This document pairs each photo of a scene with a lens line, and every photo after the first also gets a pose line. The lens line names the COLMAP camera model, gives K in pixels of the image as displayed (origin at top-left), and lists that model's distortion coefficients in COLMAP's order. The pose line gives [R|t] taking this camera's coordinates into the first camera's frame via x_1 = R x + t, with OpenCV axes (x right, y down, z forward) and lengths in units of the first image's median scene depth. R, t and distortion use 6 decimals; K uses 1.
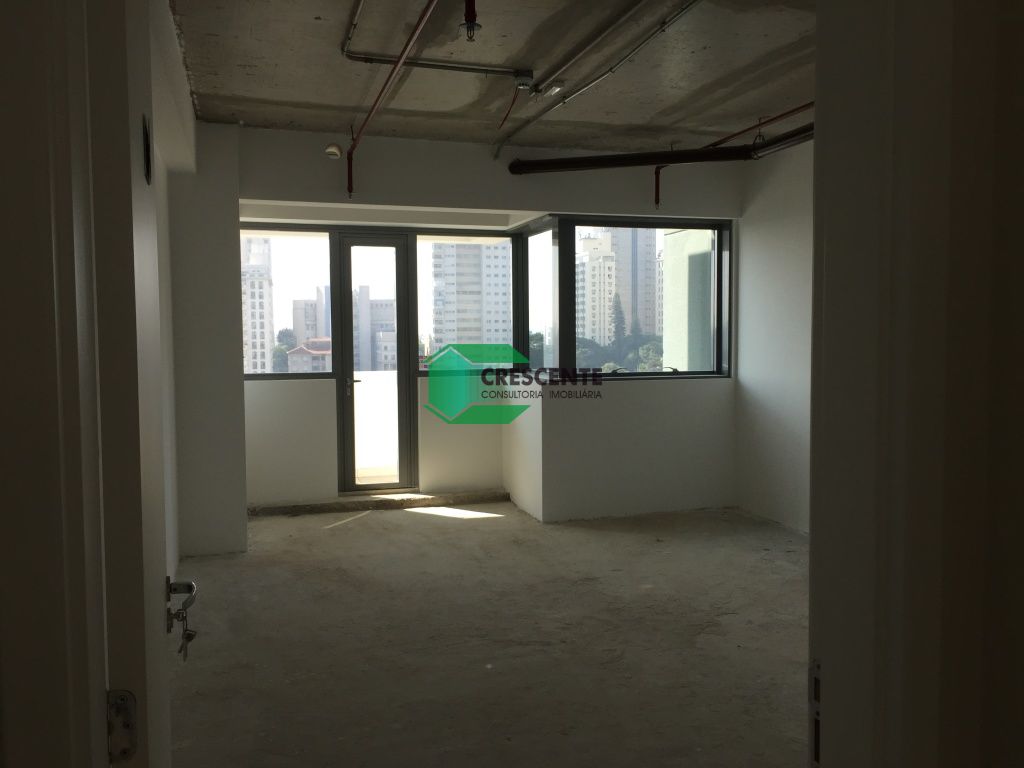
lens RADIAL K [[873.3, 0, 515.1], [0, 873.3, 380.5], [0, 0, 1]] dist [0.064742, -0.096191]
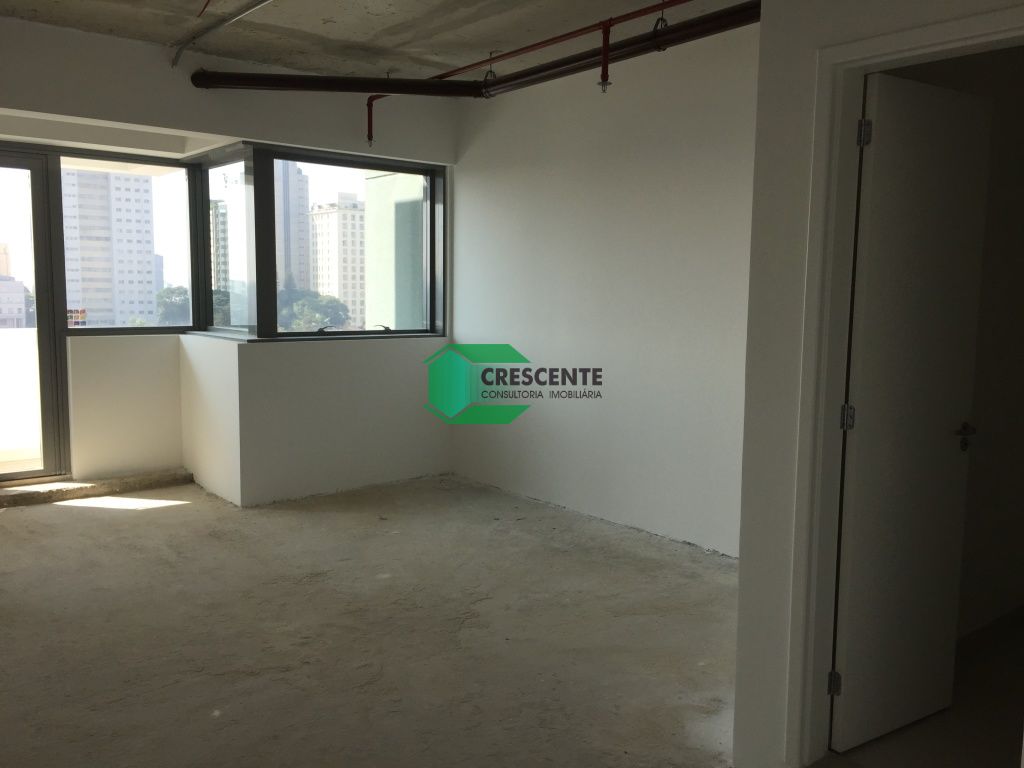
lens RADIAL K [[873.3, 0, 515.1], [0, 873.3, 380.5], [0, 0, 1]] dist [0.064742, -0.096191]
pose [[0.925119, -0.021631, 0.379060, -0.043176], [0.002829, 0.998741, 0.050088, -0.003315], [-0.379666, -0.045265, 0.924015, 0.112329]]
